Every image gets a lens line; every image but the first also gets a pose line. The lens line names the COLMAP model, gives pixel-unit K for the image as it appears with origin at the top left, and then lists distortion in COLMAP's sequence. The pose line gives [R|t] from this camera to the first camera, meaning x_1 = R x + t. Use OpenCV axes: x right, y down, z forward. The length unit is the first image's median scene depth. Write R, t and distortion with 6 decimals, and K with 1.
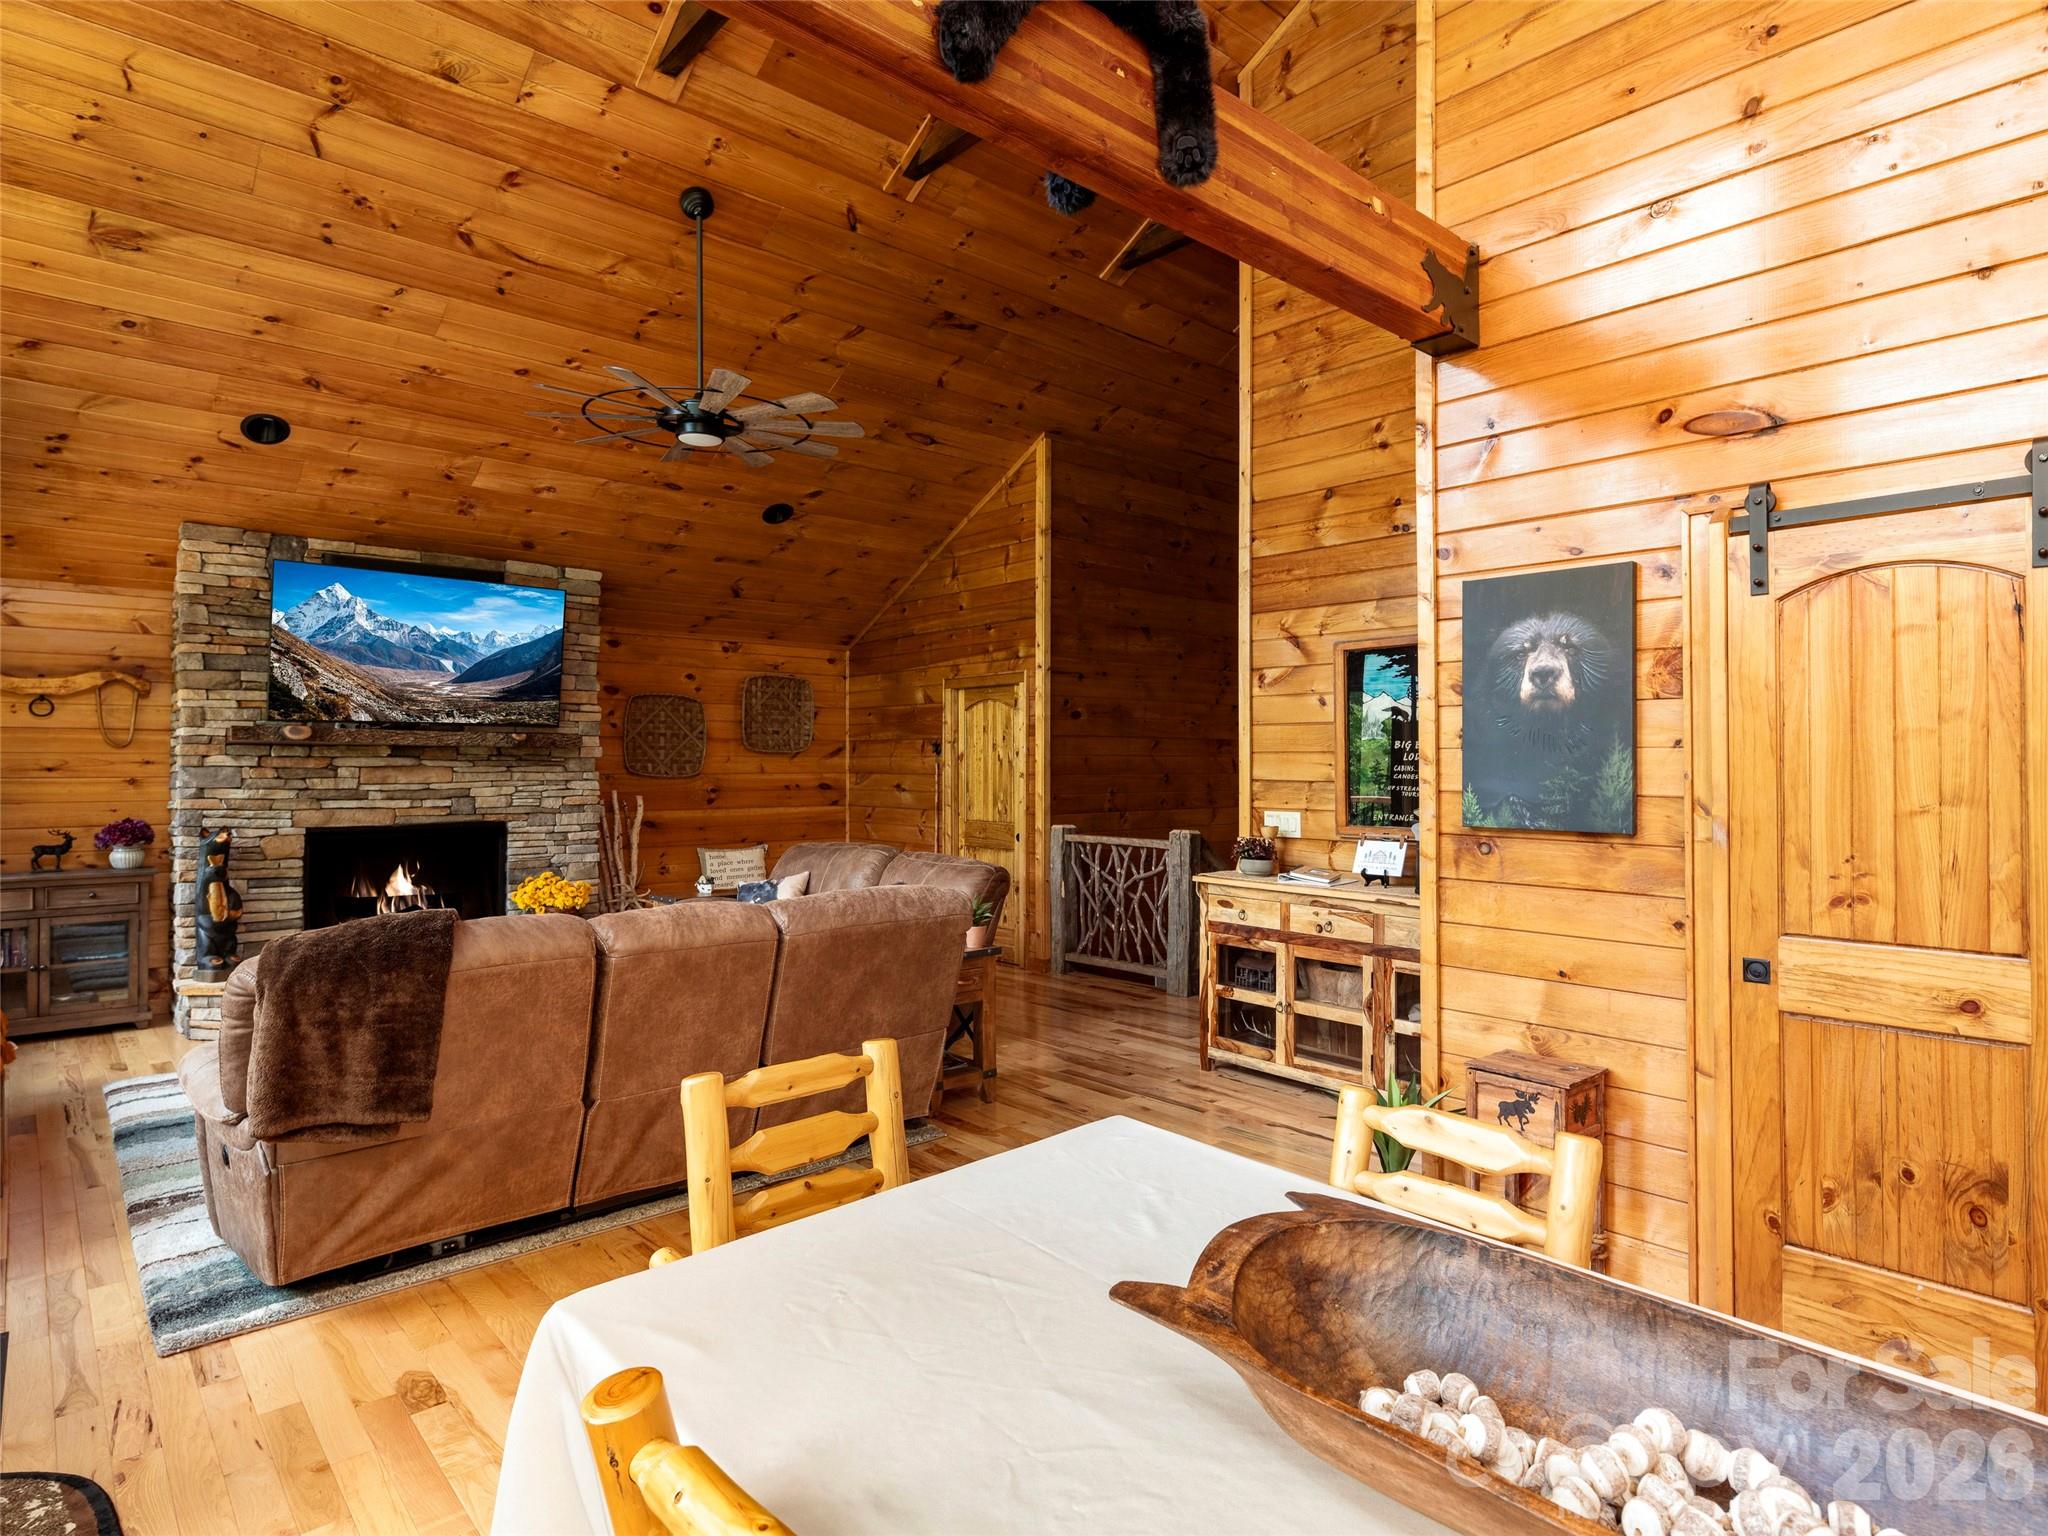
lens RADIAL K [[1126.7, 0, 1094.4], [0, 1126.7, 751.0], [0, 0, 1]] dist [-0.001932, -0.001921]
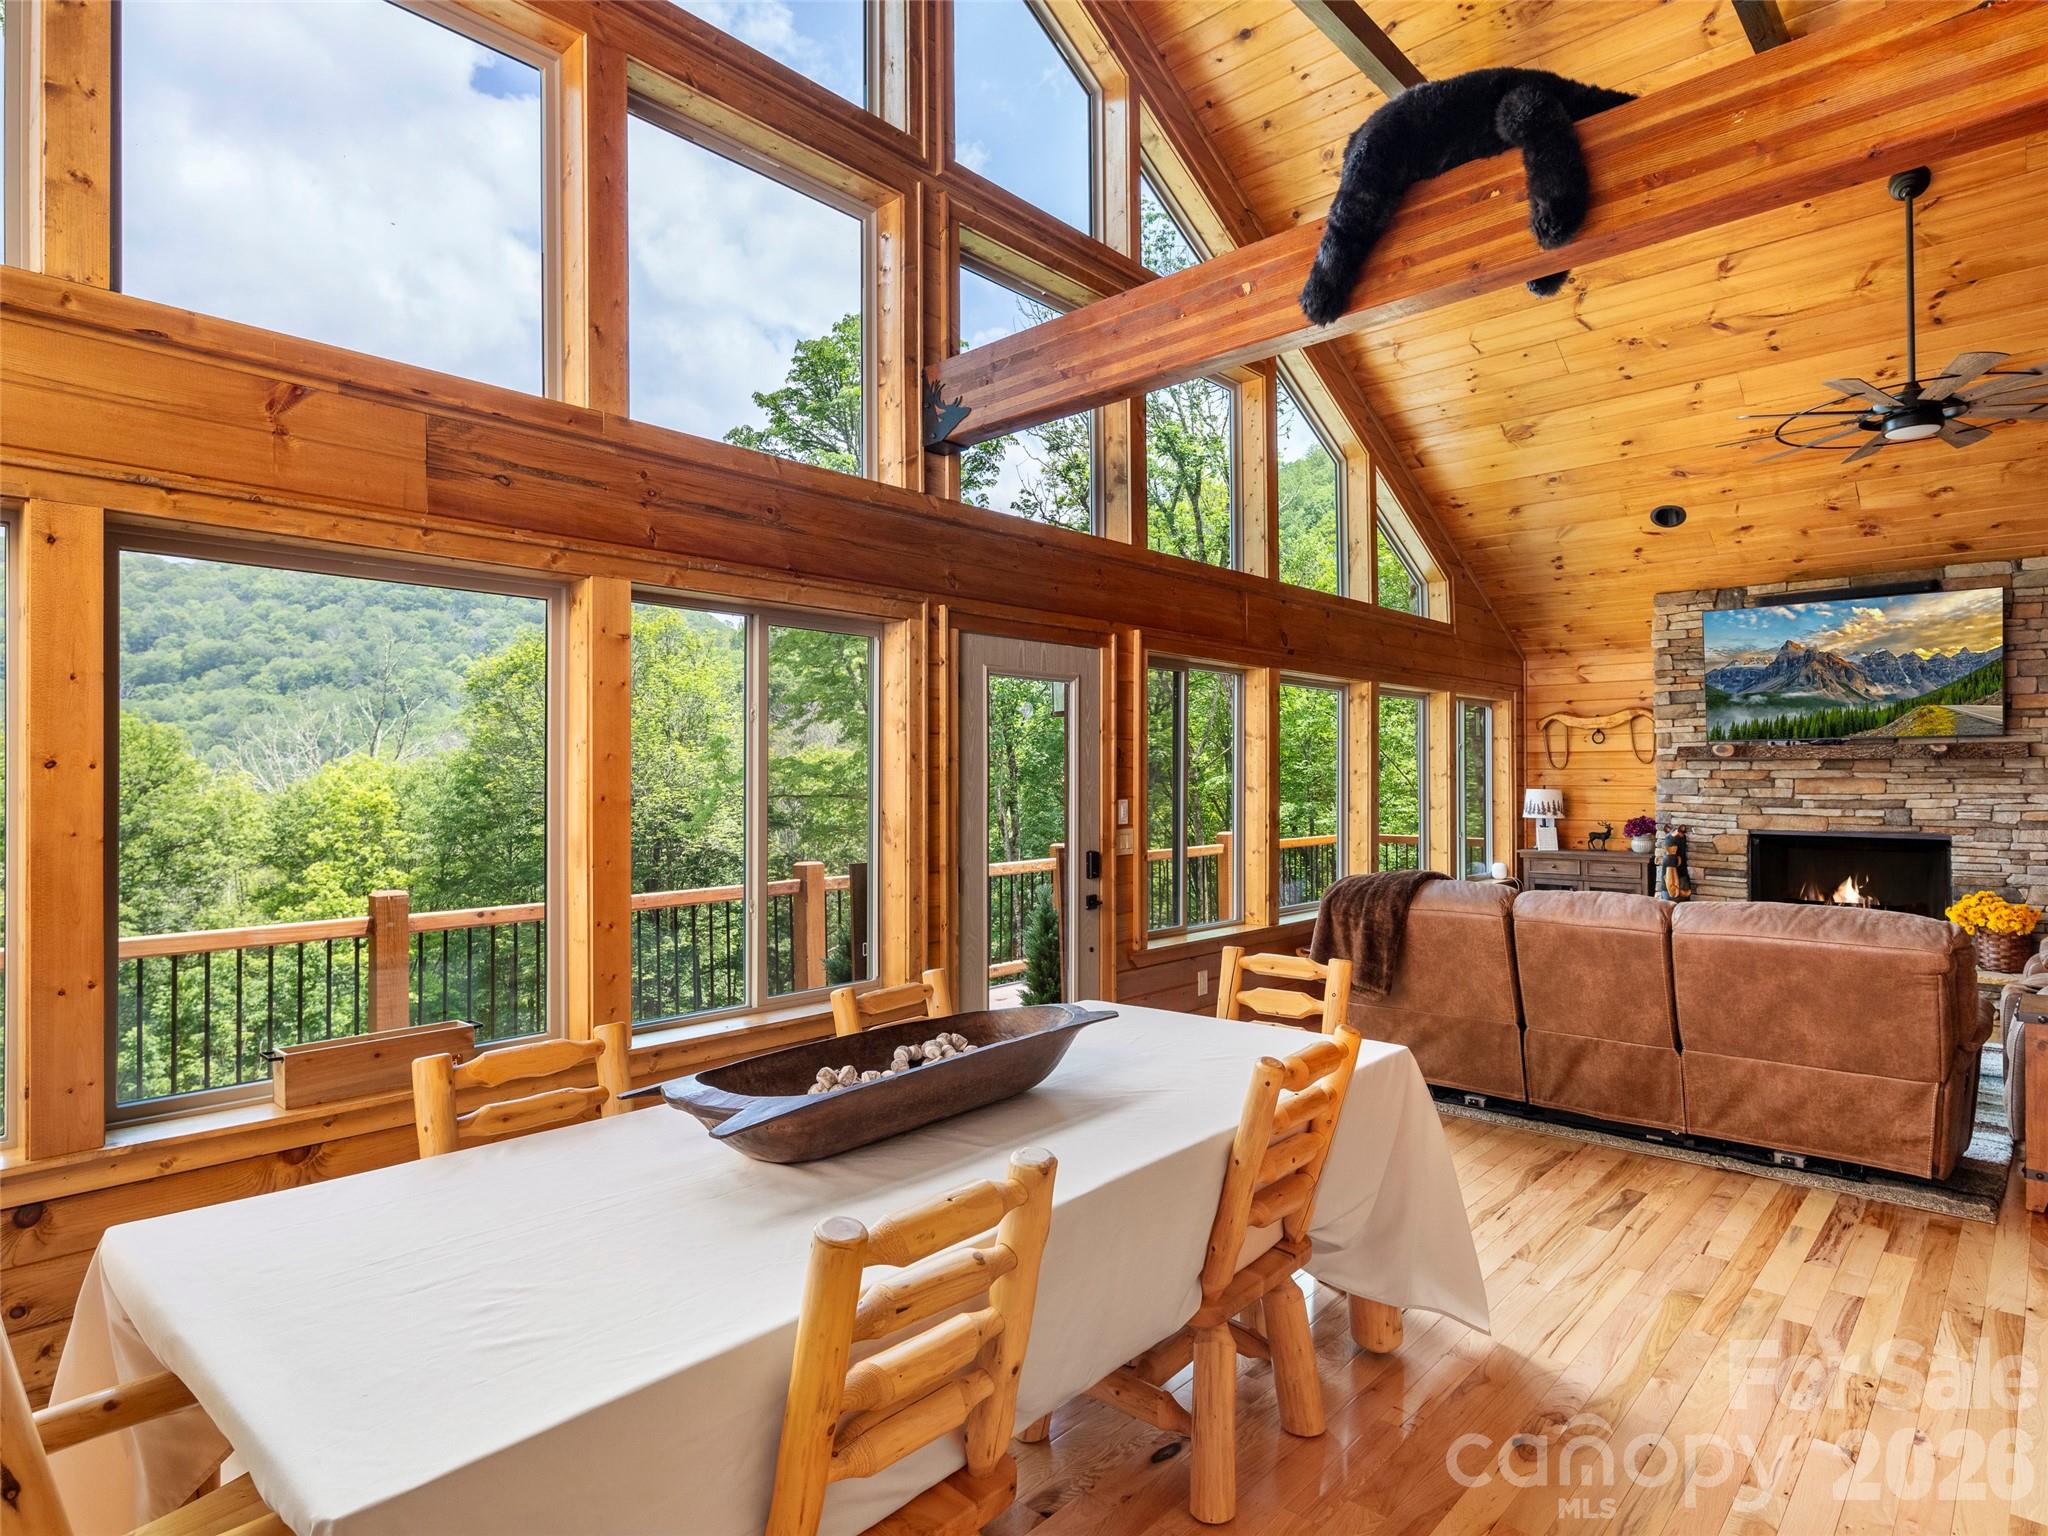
lens RADIAL K [[1125.4, 0, 1030.0], [0, 1125.4, 768.6], [0, 0, 1]] dist [0.000049, -0.000584]
pose [[0.065693, -0.007472, -0.997812, 0.442373], [0.014622, 0.999872, -0.006524, 0.000190], [0.997733, -0.014161, 0.065794, 0.162397]]
